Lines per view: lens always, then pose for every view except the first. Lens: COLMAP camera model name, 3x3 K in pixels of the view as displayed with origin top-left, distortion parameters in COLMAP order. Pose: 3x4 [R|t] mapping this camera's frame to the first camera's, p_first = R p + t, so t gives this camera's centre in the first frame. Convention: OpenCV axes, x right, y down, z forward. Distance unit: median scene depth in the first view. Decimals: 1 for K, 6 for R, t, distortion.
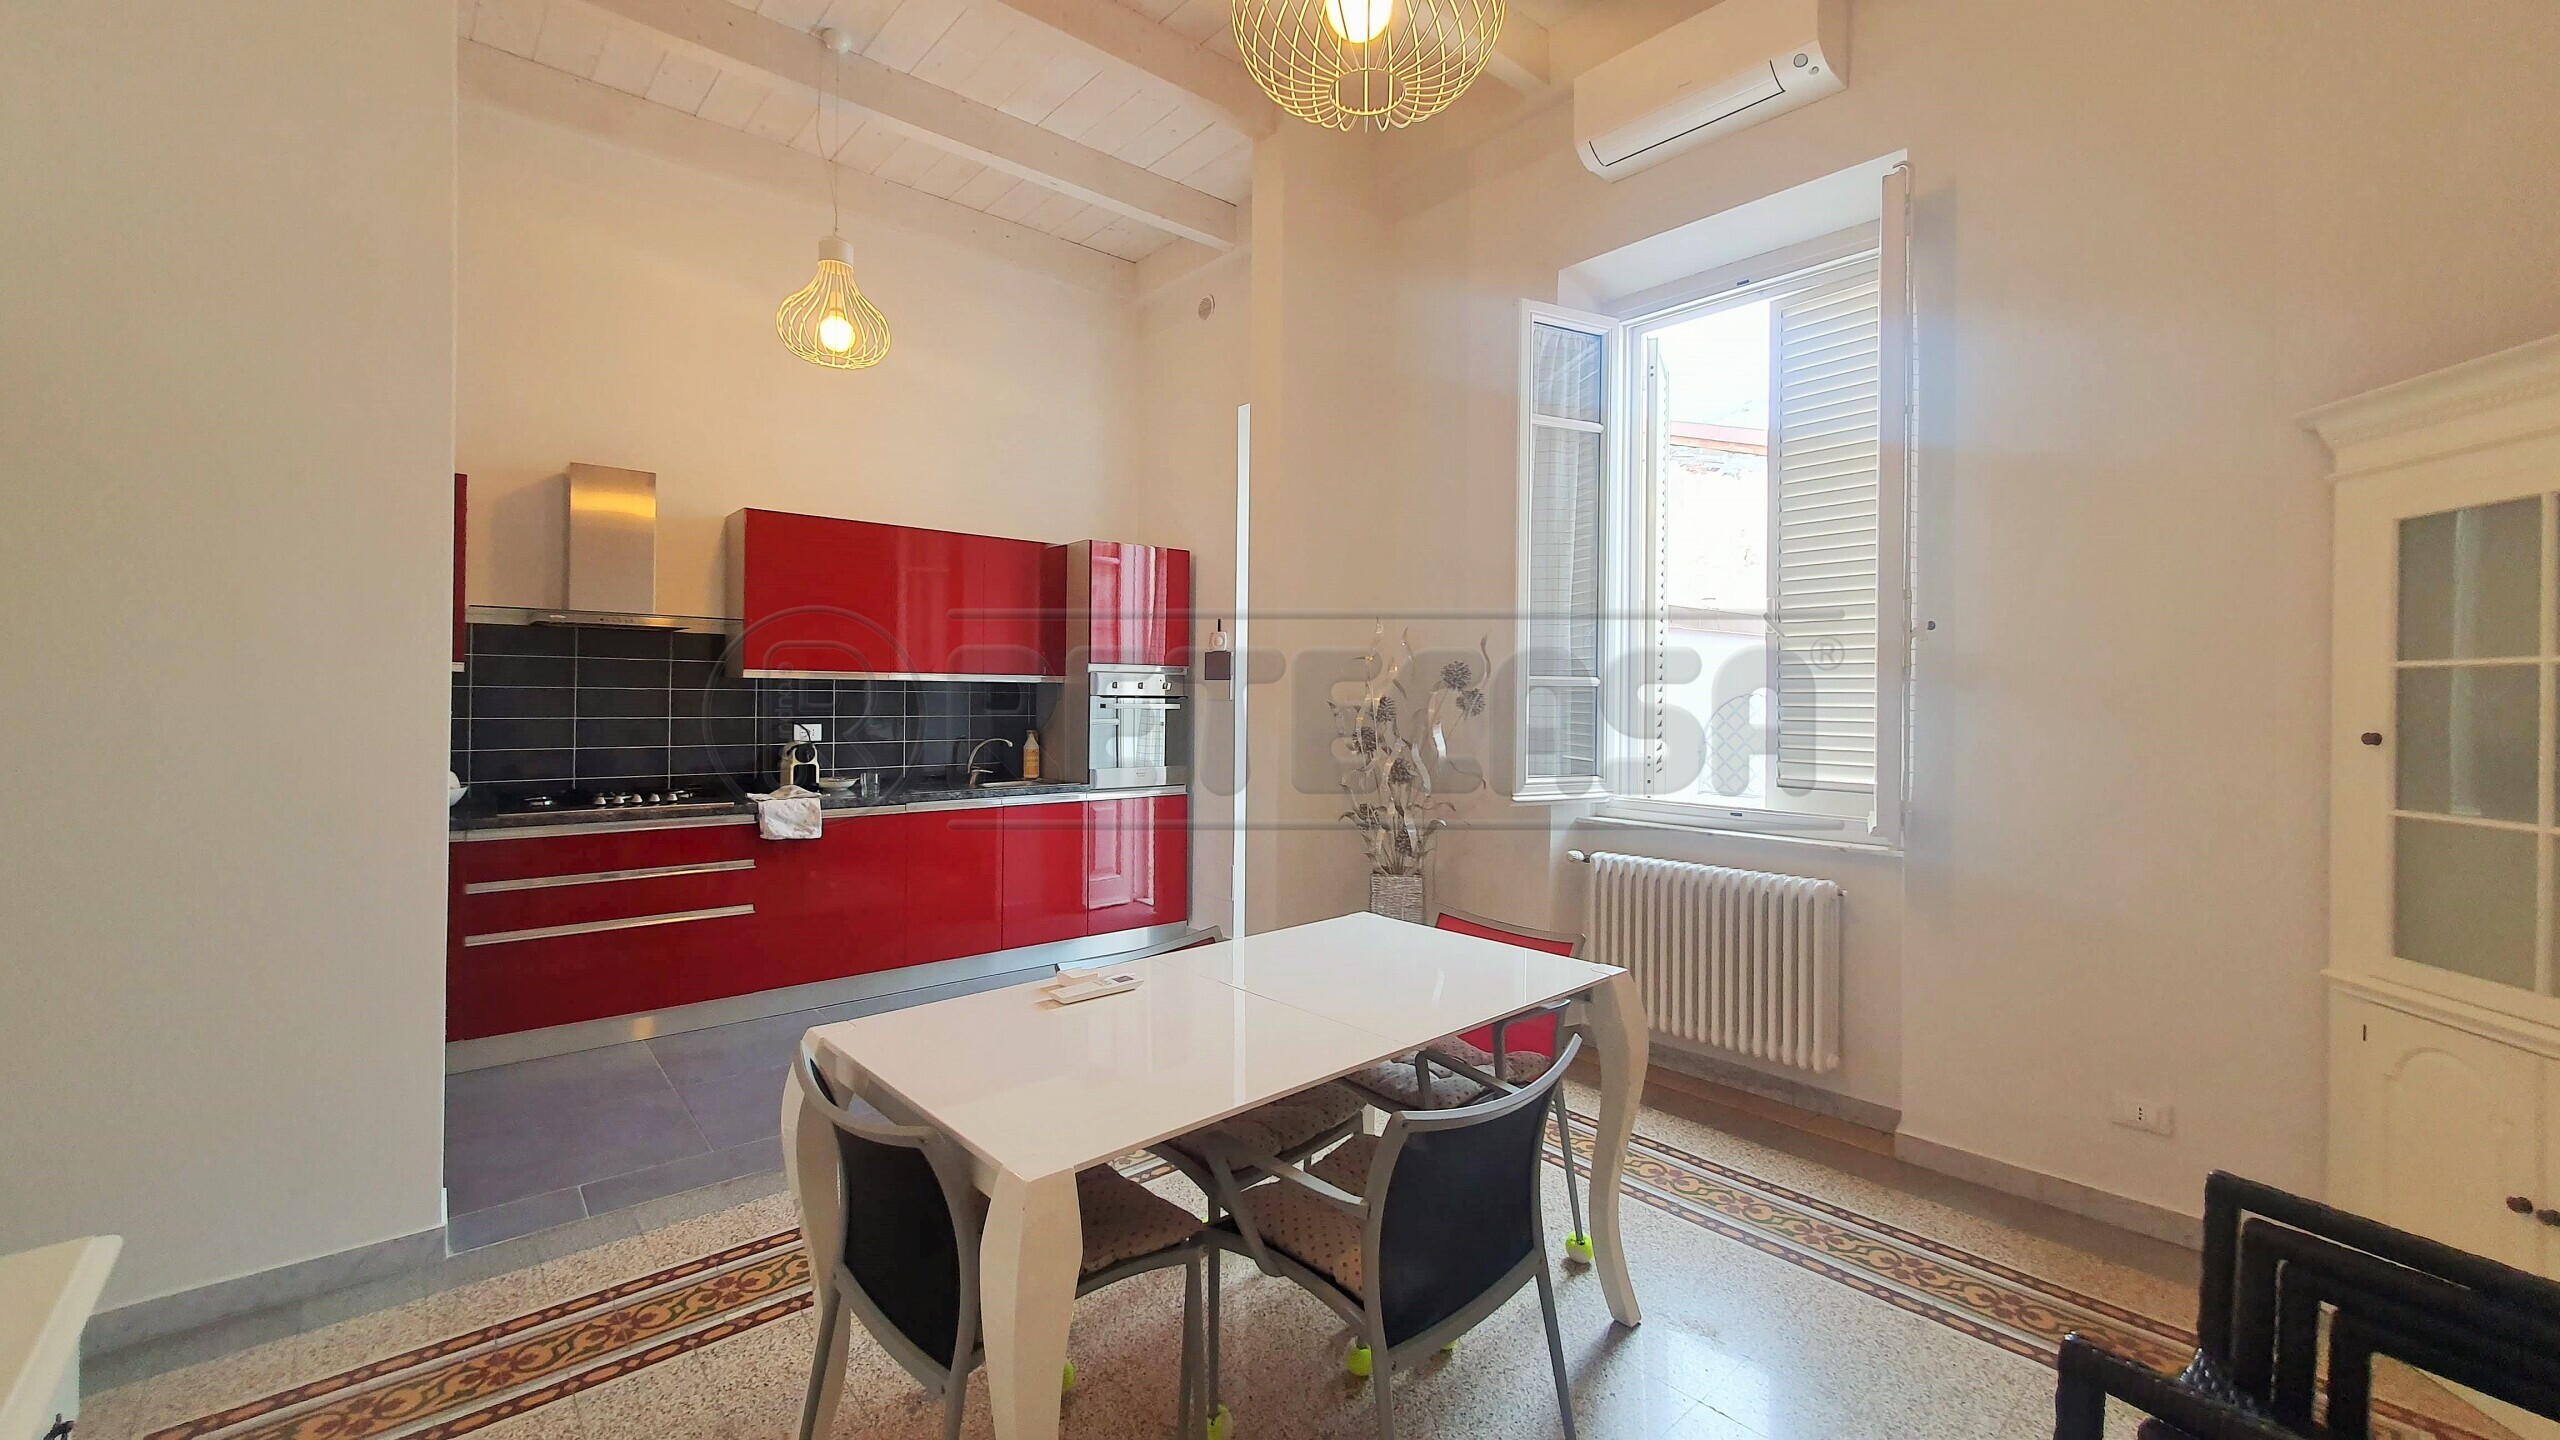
lens RADIAL K [[1036.9, 0, 1291.7], [0, 1036.9, 704.1], [0, 0, 1]] dist [0.000745, 0.000056]
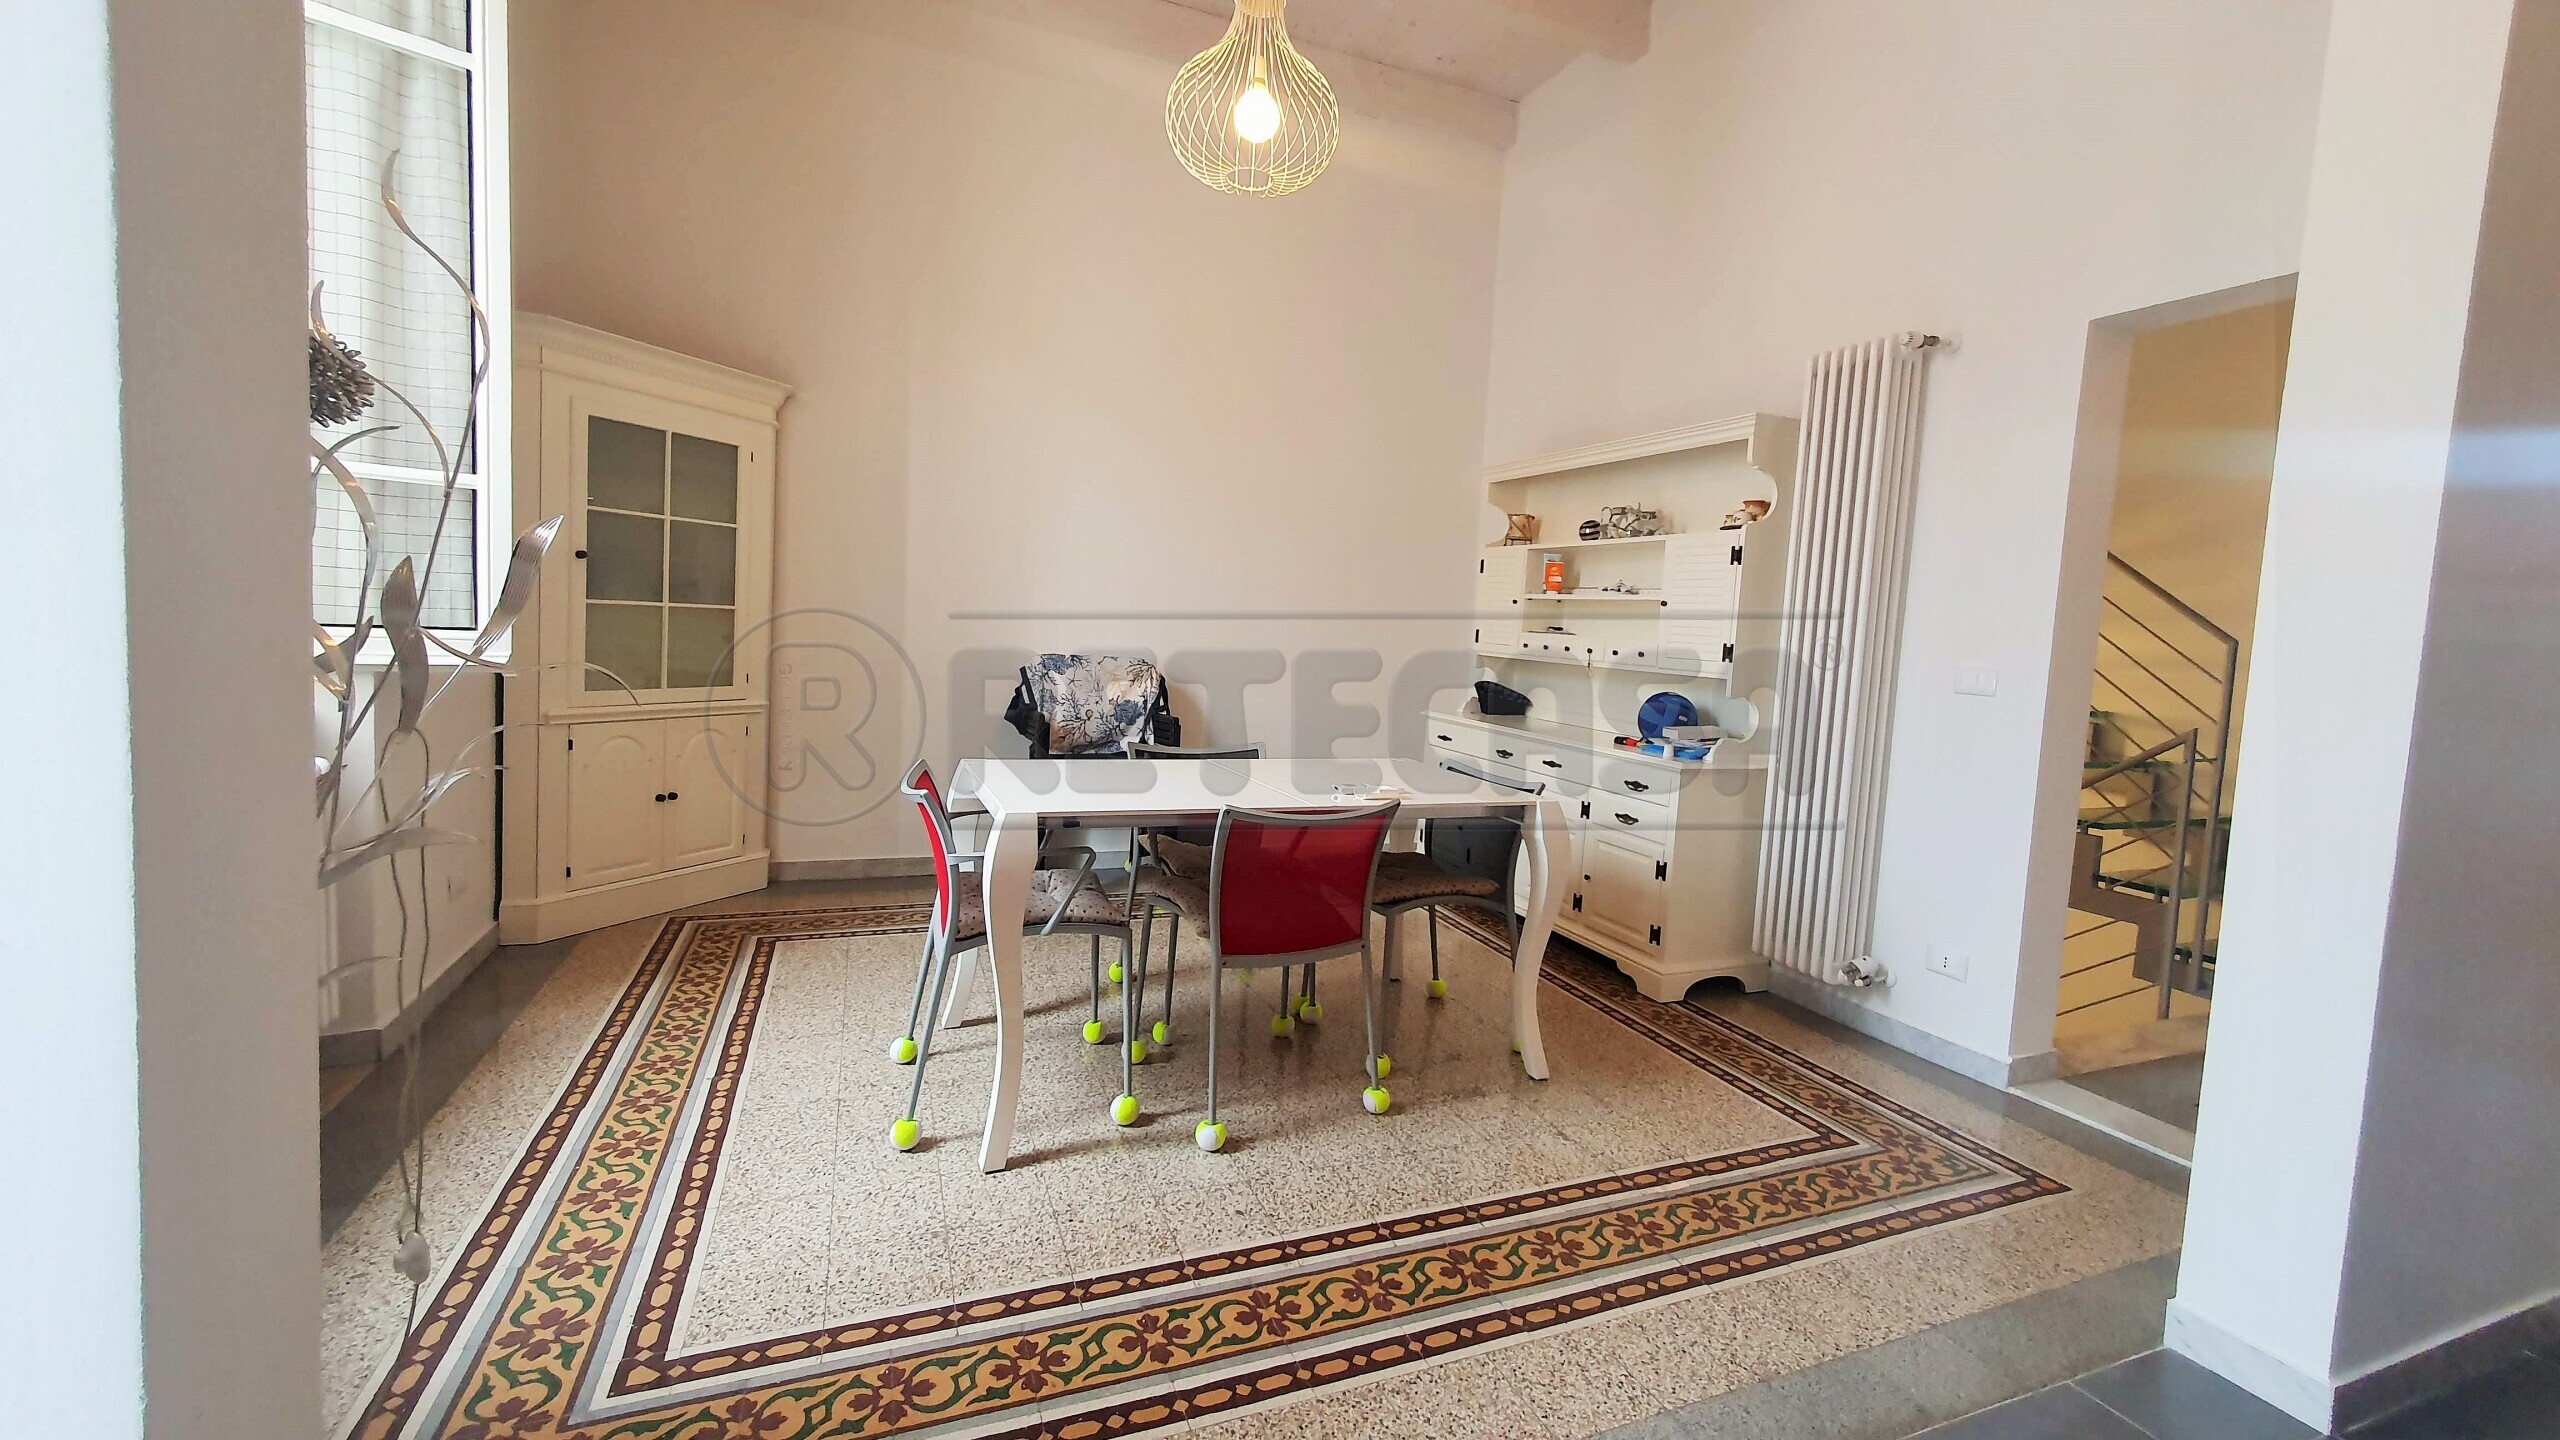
lens RADIAL K [[1036.9, 0, 1291.7], [0, 1036.9, 704.1], [0, 0, 1]] dist [0.000745, 0.000056]
pose [[-0.946199, -0.086670, 0.311763, -0.285652], [-0.061834, 0.994137, 0.088703, 0.031522], [-0.317623, 0.064653, -0.946010, 1.305312]]
